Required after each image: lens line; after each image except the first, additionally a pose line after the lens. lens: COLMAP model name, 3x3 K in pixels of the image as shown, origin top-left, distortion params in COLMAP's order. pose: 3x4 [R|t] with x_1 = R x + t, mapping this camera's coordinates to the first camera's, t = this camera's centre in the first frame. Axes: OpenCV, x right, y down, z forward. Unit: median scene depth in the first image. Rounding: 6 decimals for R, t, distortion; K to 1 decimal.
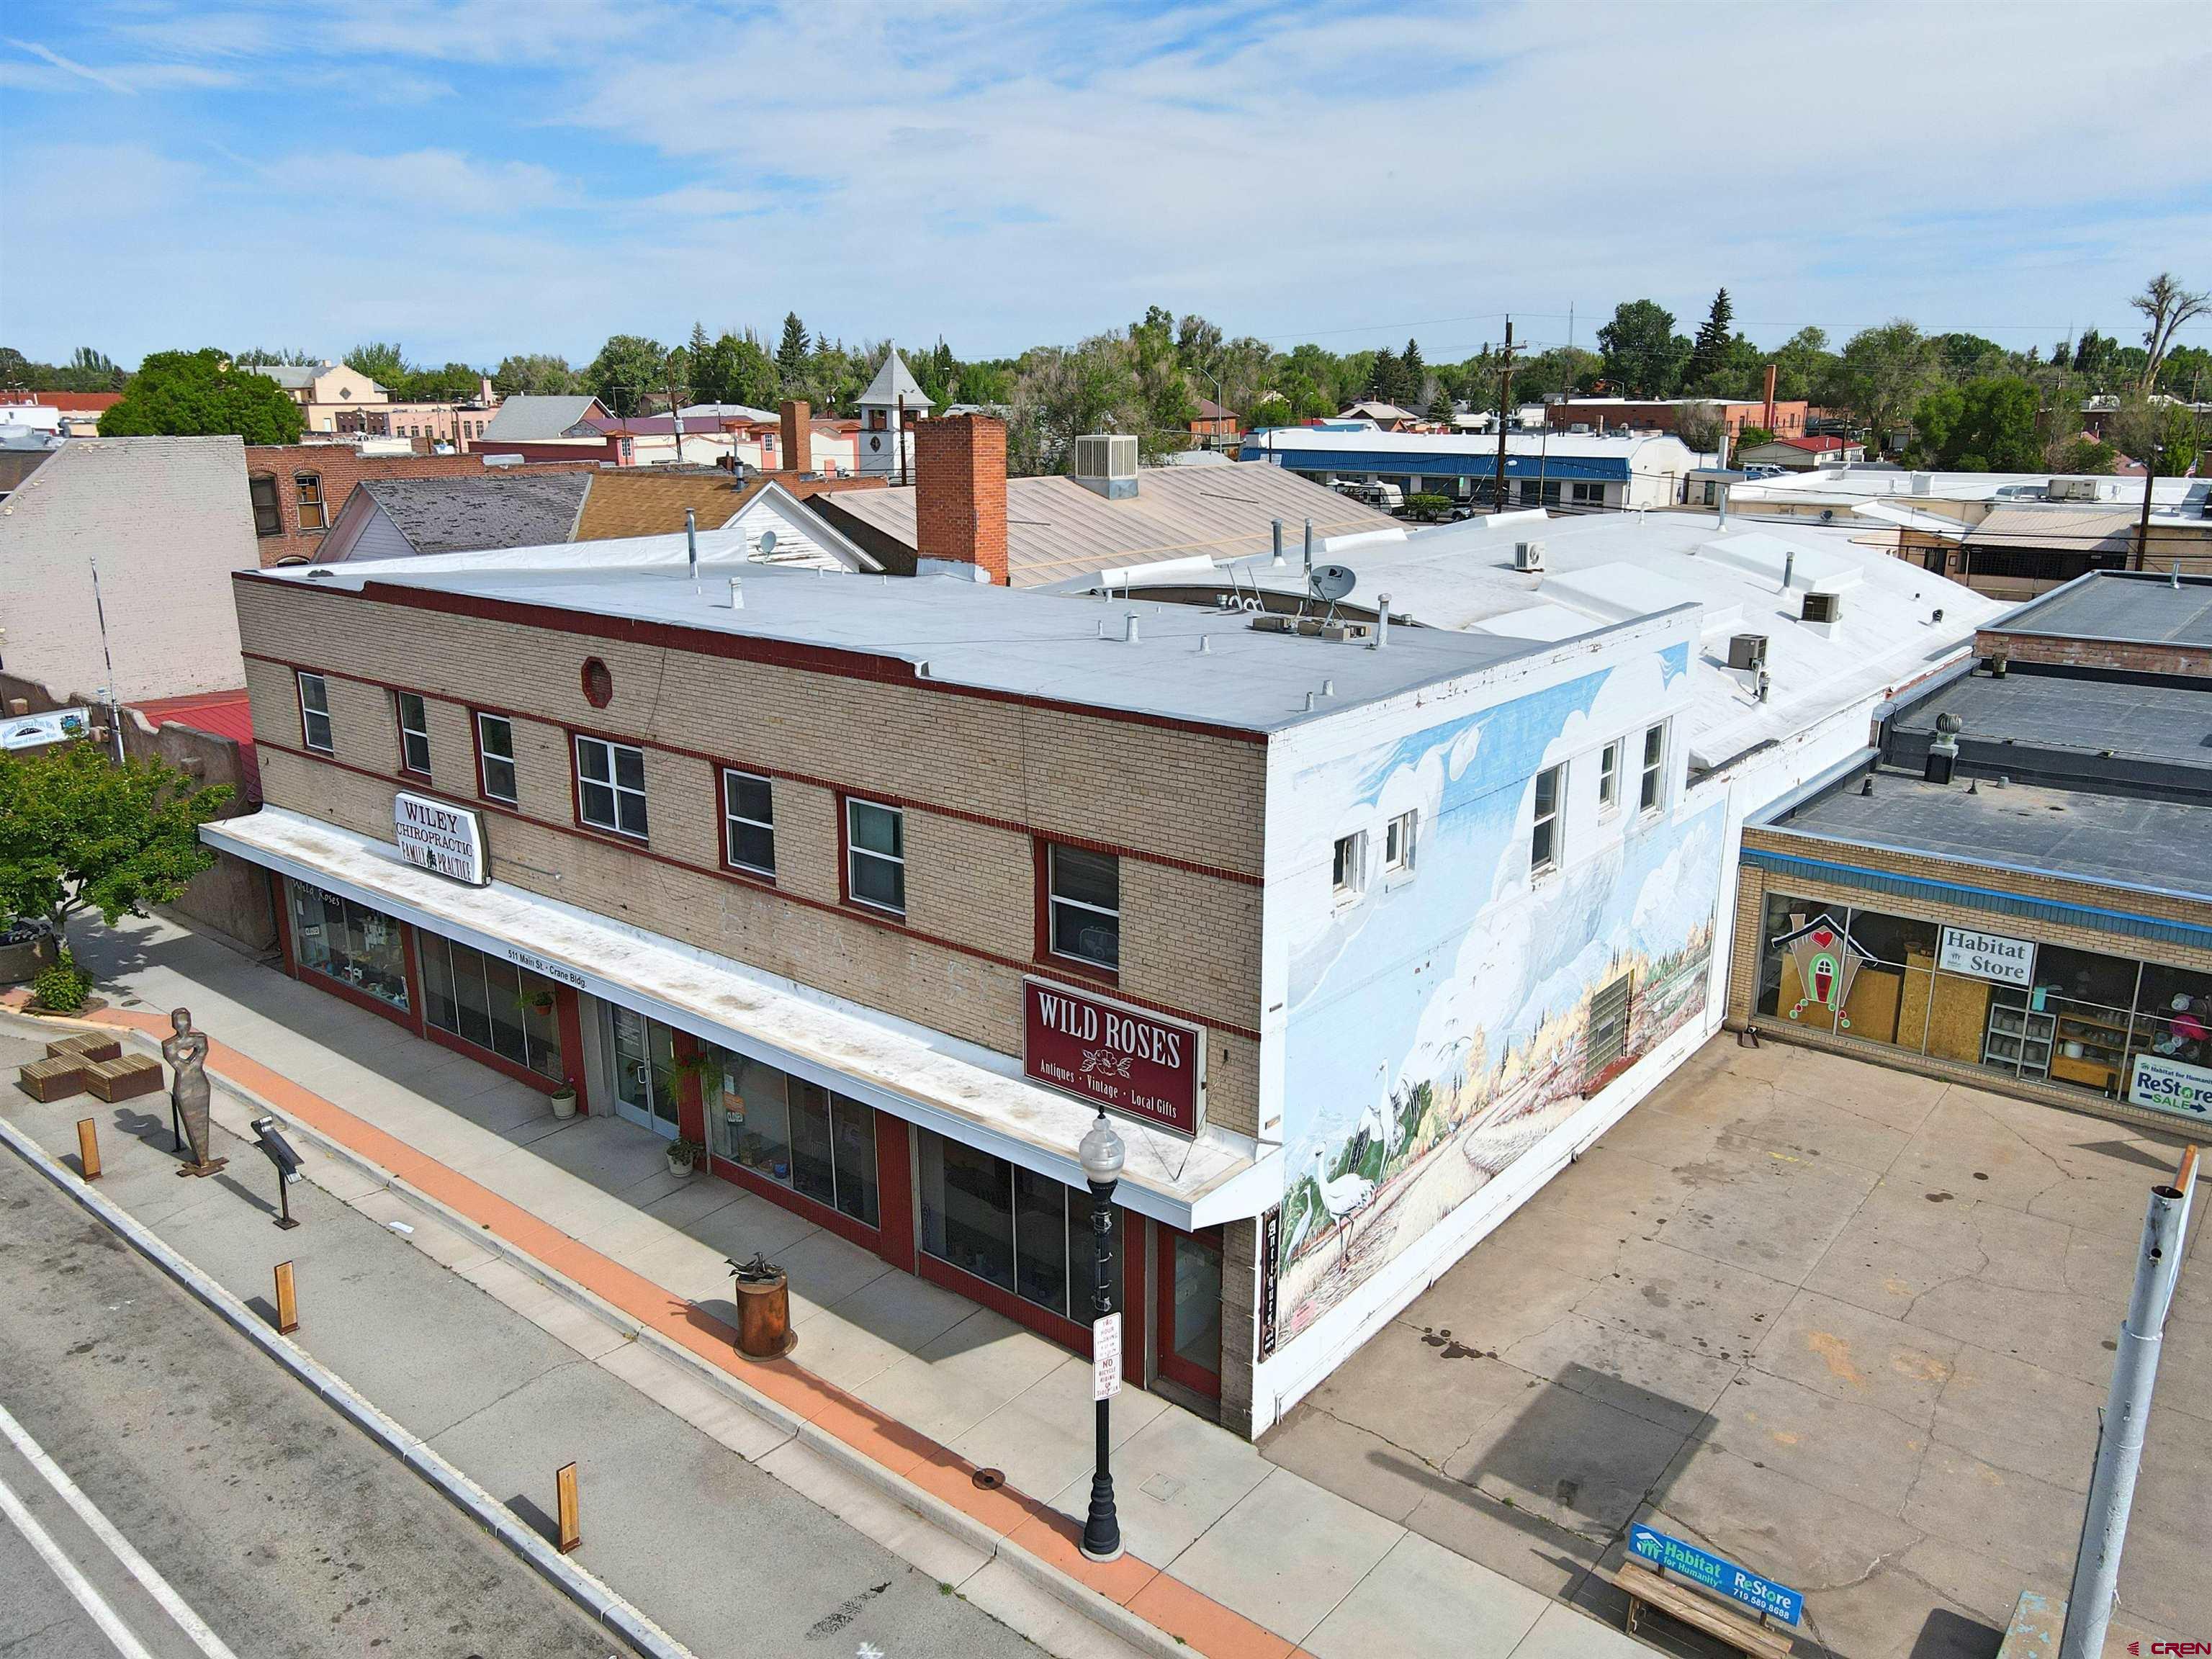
lens RADIAL K [[1623.4, 0, 1106.0], [0, 1623.4, 829.5], [0, 0, 1]] dist [0.015661, 0.001219]
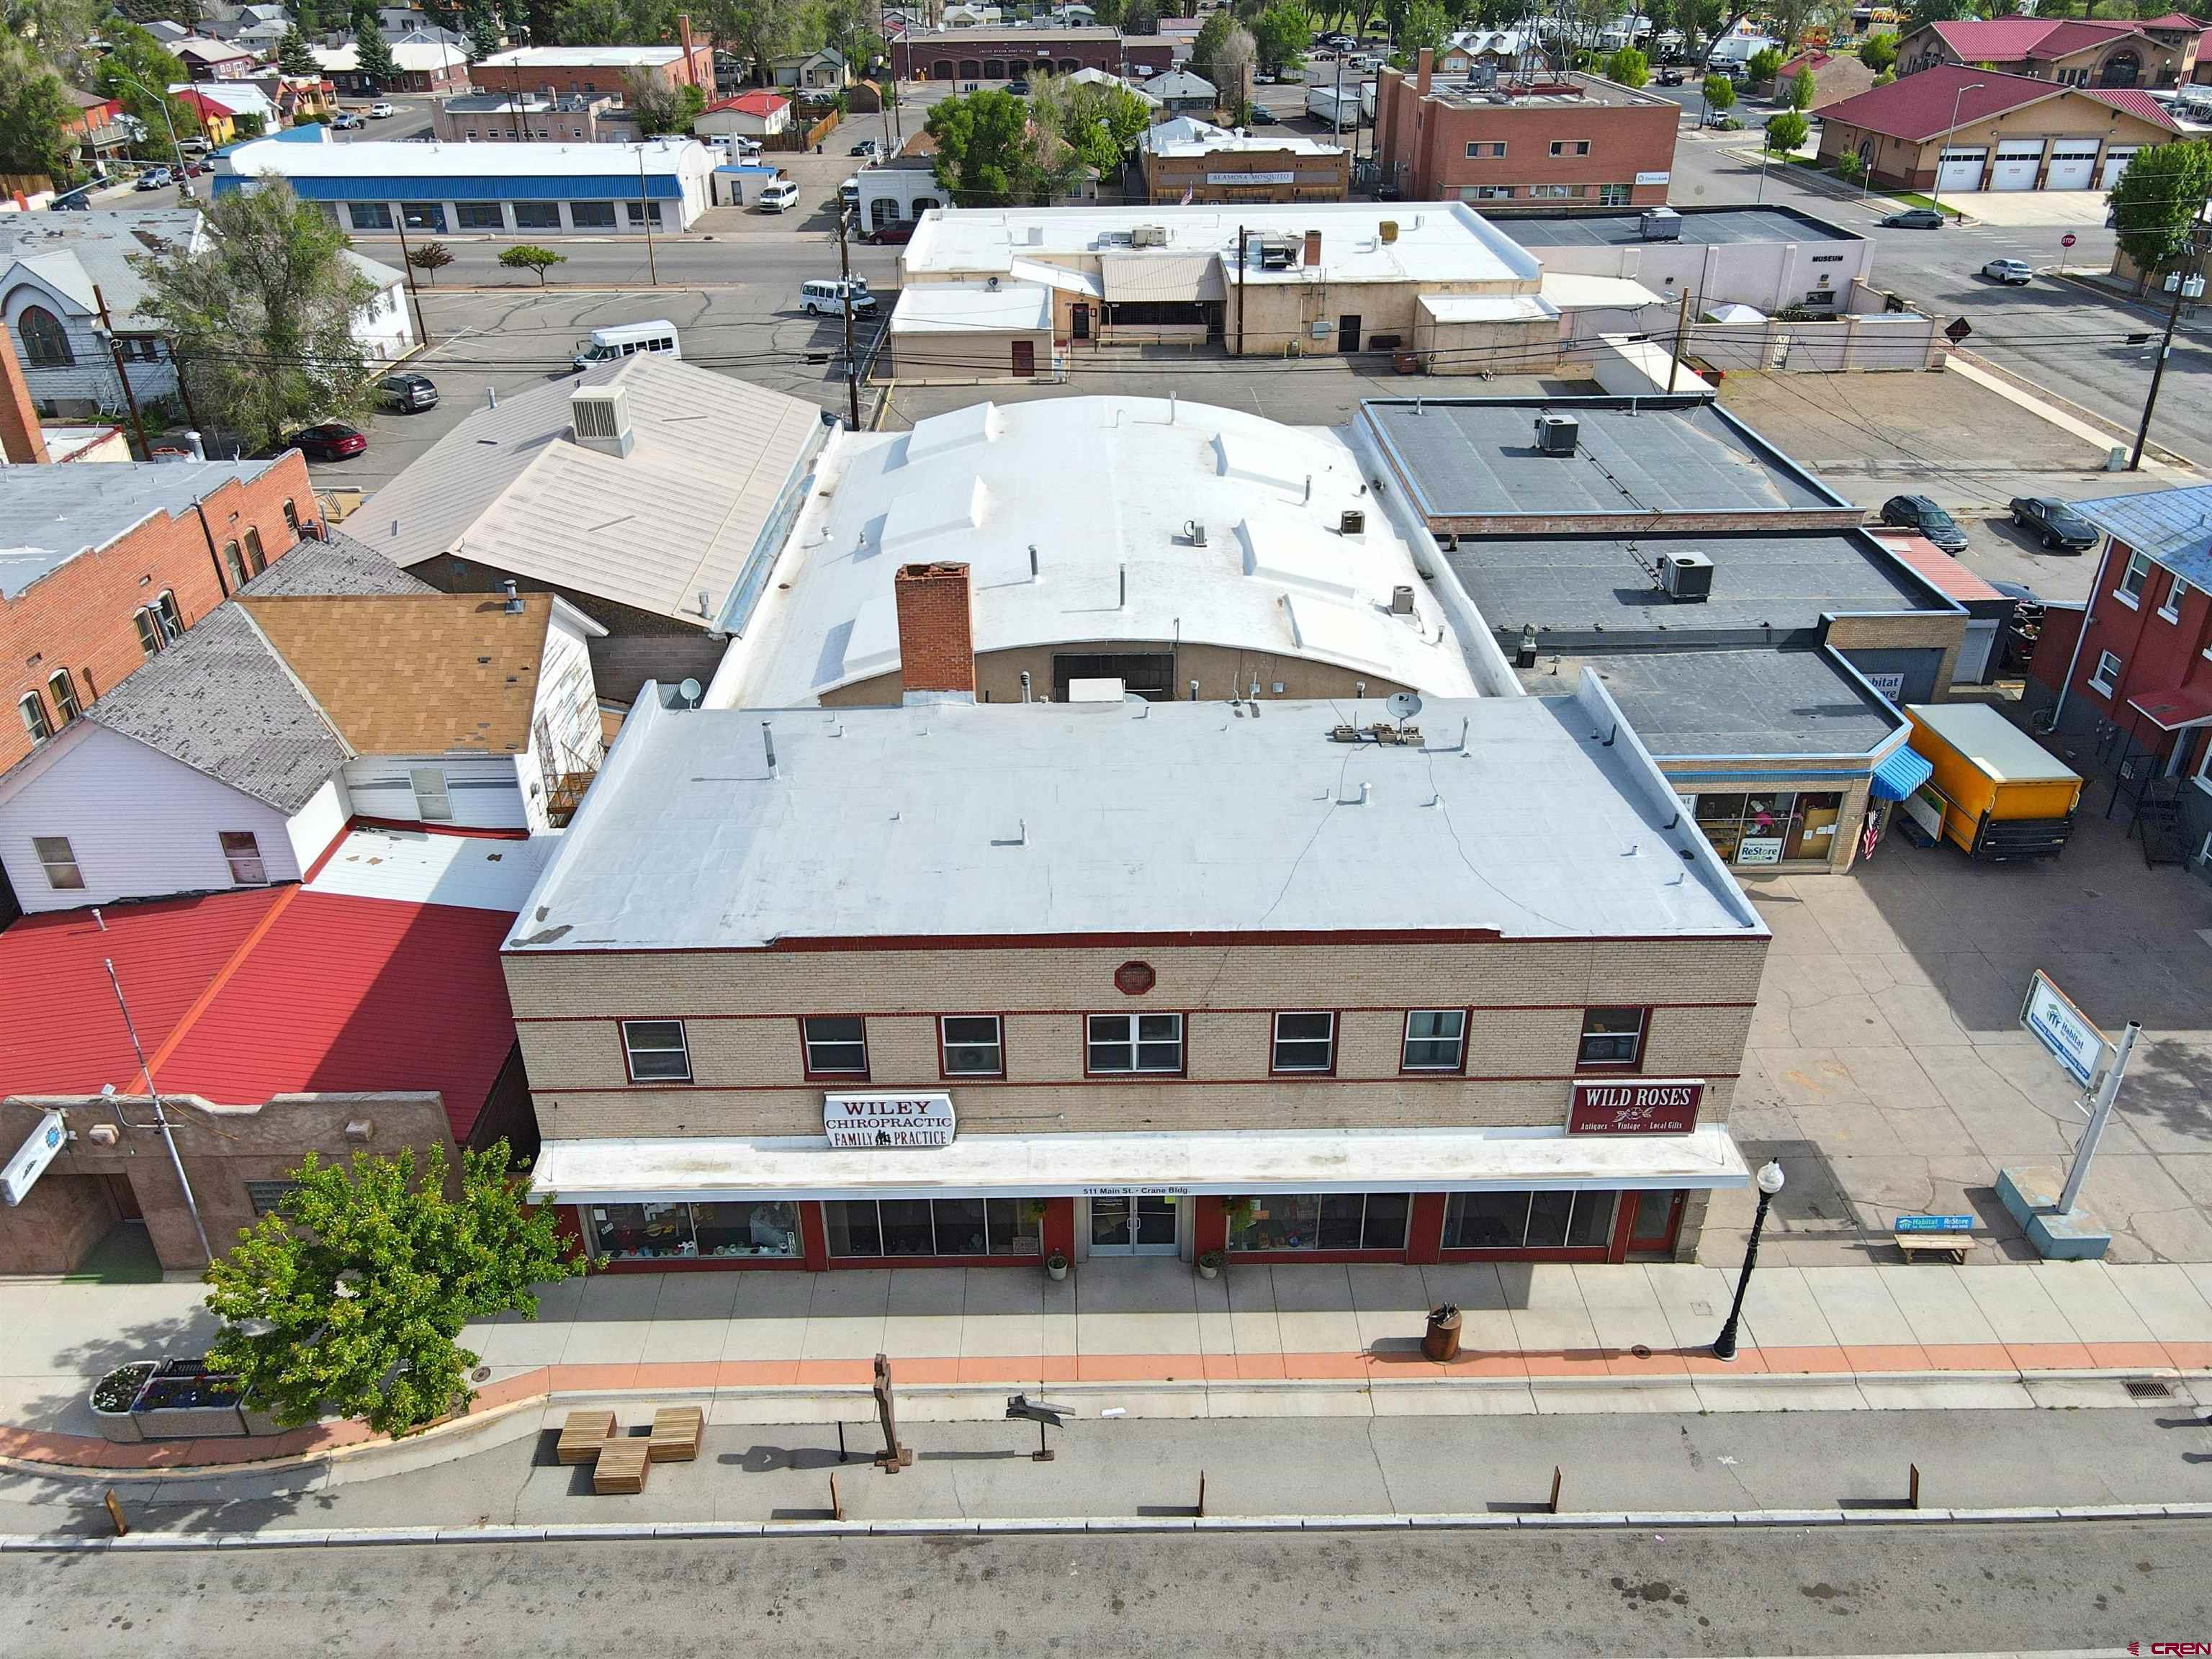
lens RADIAL K [[1604.4, 0, 1106.0], [0, 1604.4, 829.5], [0, 0, 1]] dist [0.013922, -0.004411]
pose [[0.762819, -0.320715, 0.561470, -0.985524], [0.175060, 0.938331, 0.298141, -0.570608], [-0.622464, -0.129137, 0.771921, 0.055532]]
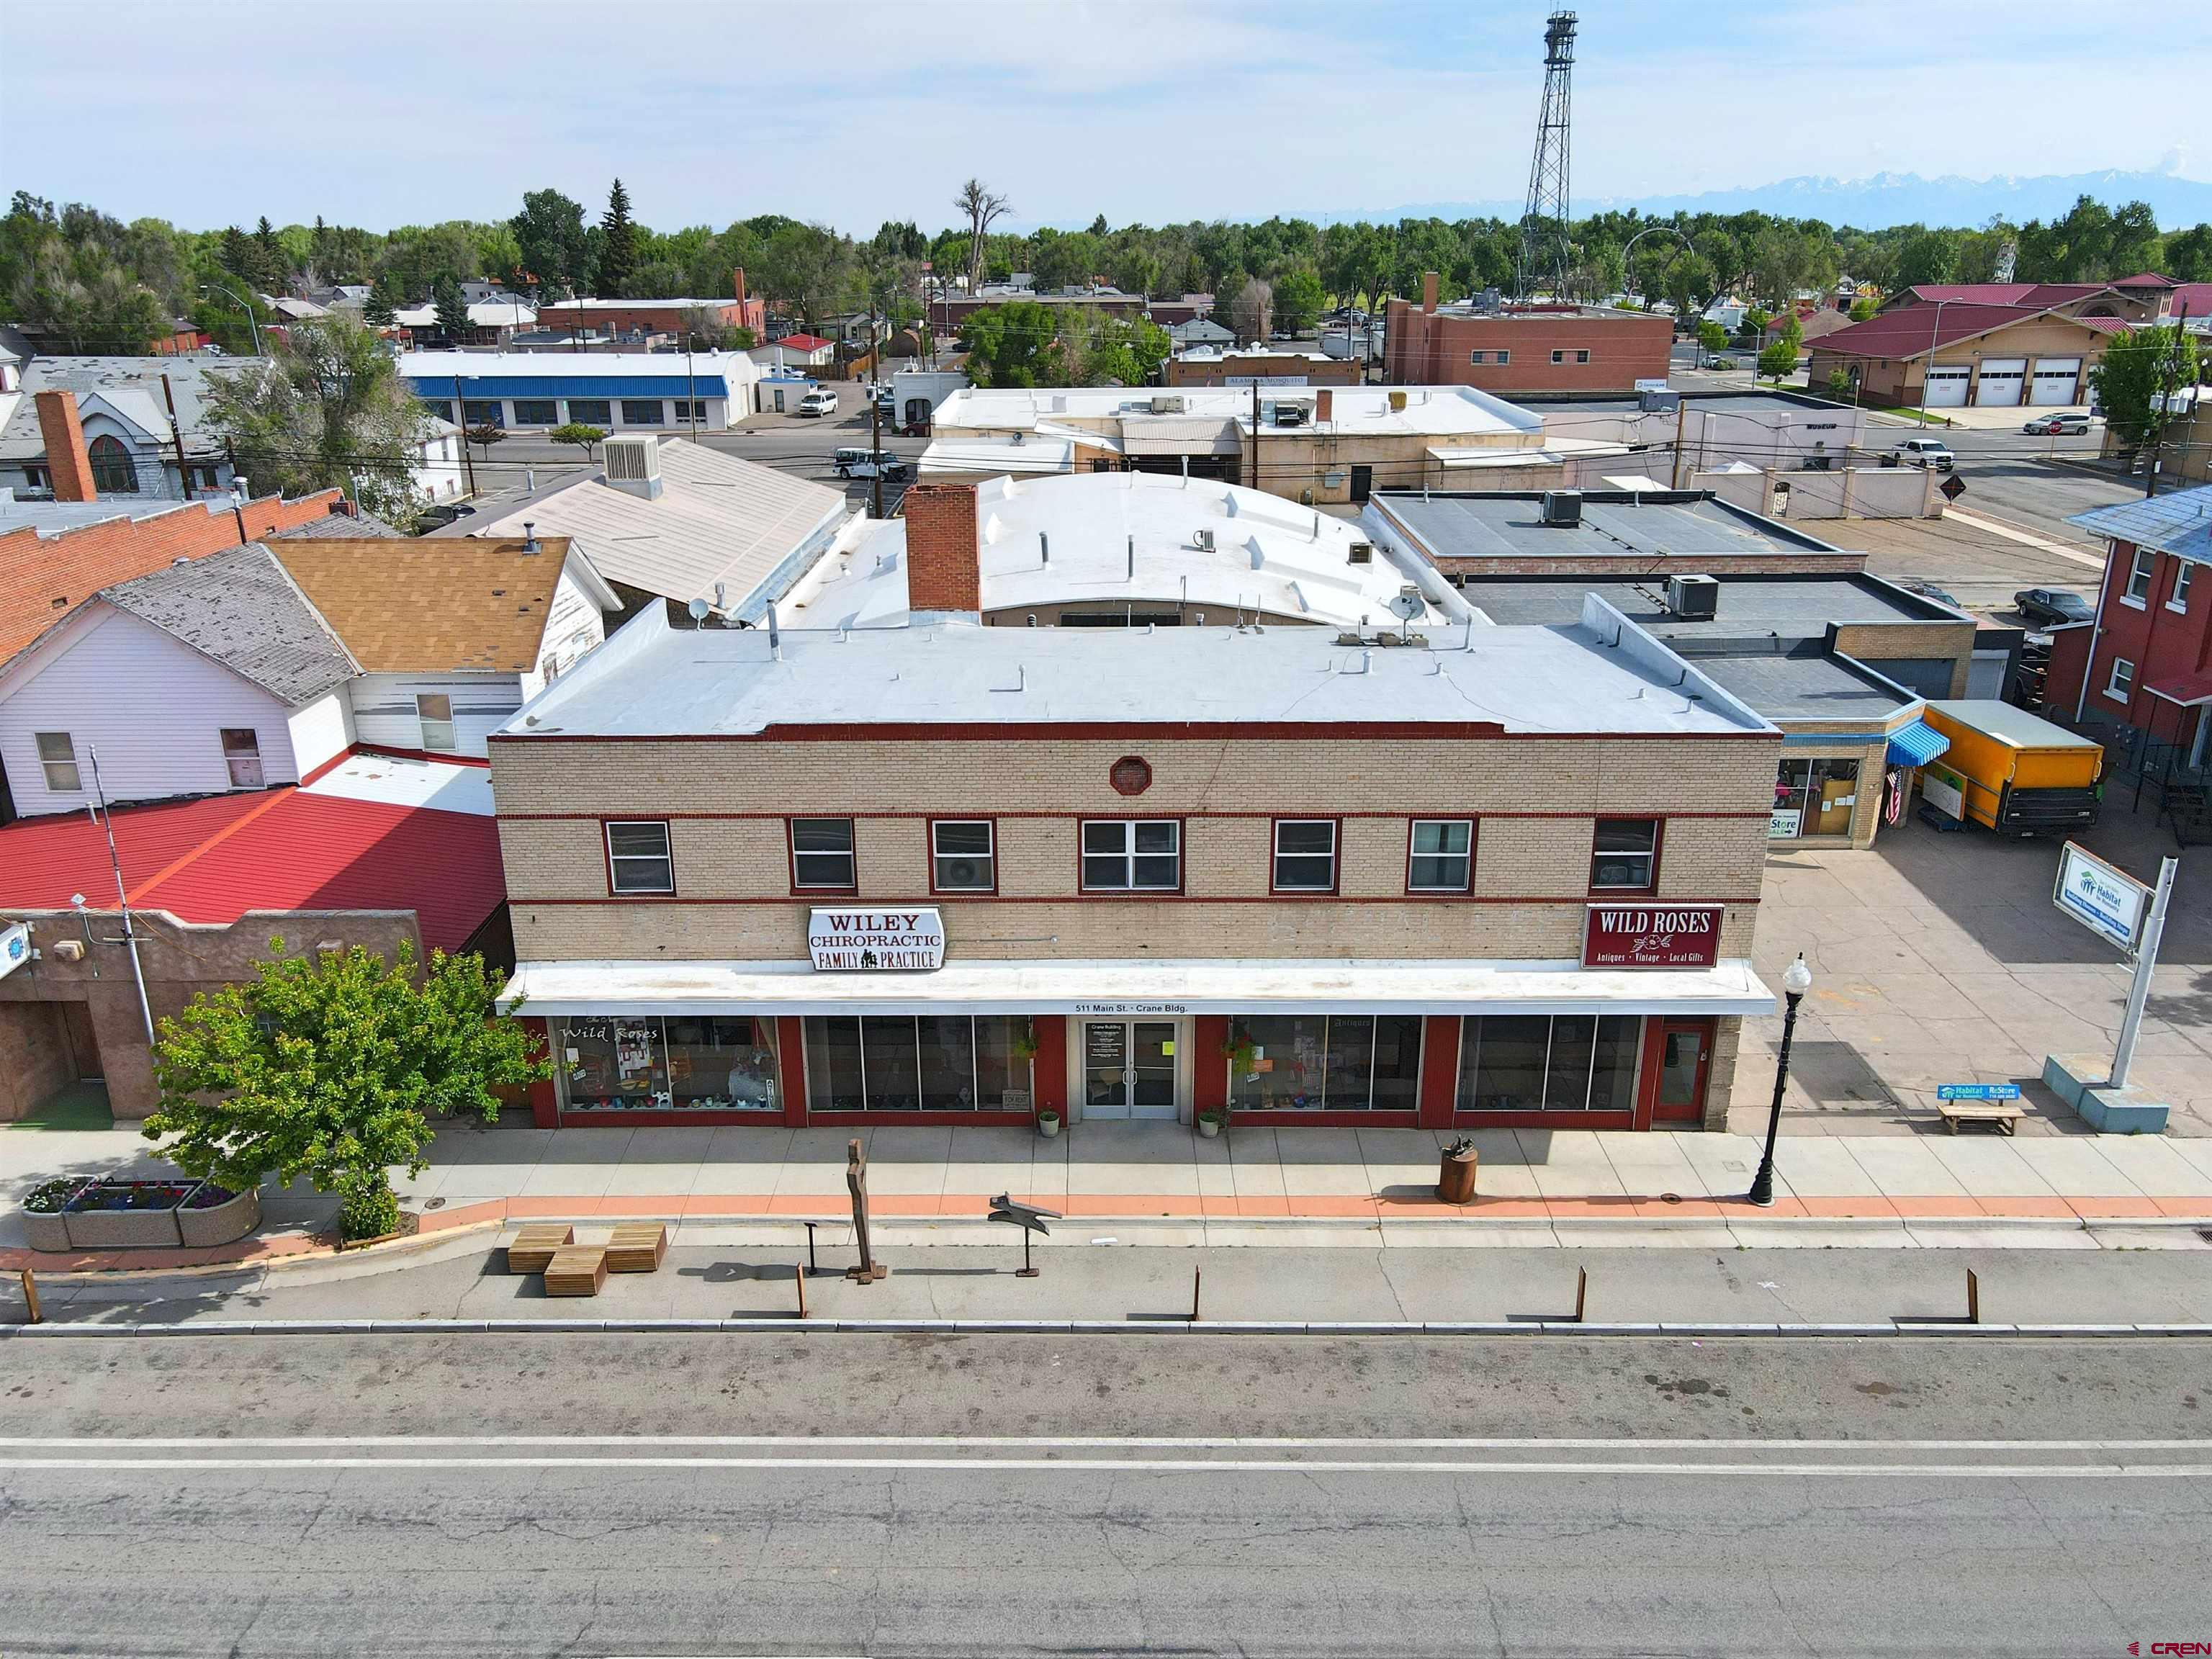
lens RADIAL K [[1610.1, 0, 1106.0], [0, 1610.1, 829.5], [0, 0, 1]] dist [0.006279, 0.009742]
pose [[0.773996, -0.216572, 0.595001, -1.055343], [0.169222, 0.976259, 0.135216, -0.217048], [-0.610159, -0.003969, 0.792269, 0.032502]]
